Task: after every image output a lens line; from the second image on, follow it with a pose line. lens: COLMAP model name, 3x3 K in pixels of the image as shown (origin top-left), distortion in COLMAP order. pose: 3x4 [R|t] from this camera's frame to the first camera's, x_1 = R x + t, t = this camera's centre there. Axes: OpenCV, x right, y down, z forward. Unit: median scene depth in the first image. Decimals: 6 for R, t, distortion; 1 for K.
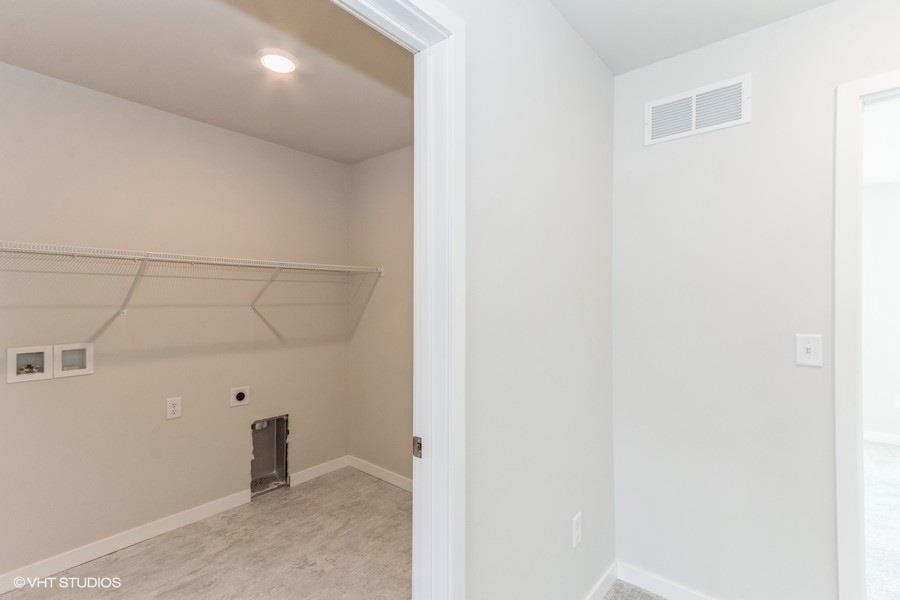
lens RADIAL K [[409.8, 0, 441.8], [0, 409.8, 296.2], [0, 0, 1]] dist [0.023127, -0.000828]
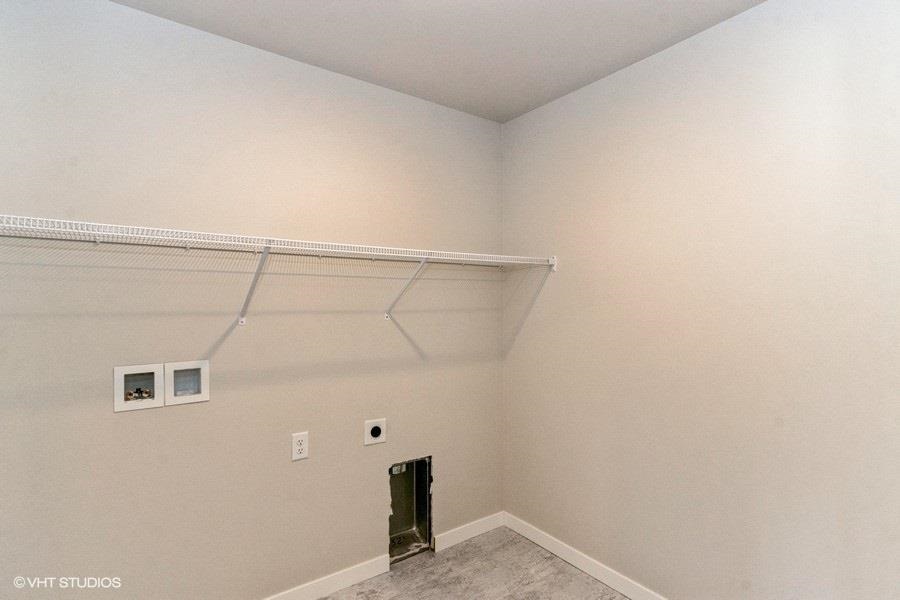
lens RADIAL K [[454.5, 0, 456.2], [0, 454.5, 302.7], [0, 0, 1]] dist [0.012459, -0.000175]
pose [[0.975563, -0.001492, -0.219716, -0.155889], [0.002944, 0.999976, 0.006279, 0.000801], [0.219701, -0.006772, 0.975544, 0.211995]]
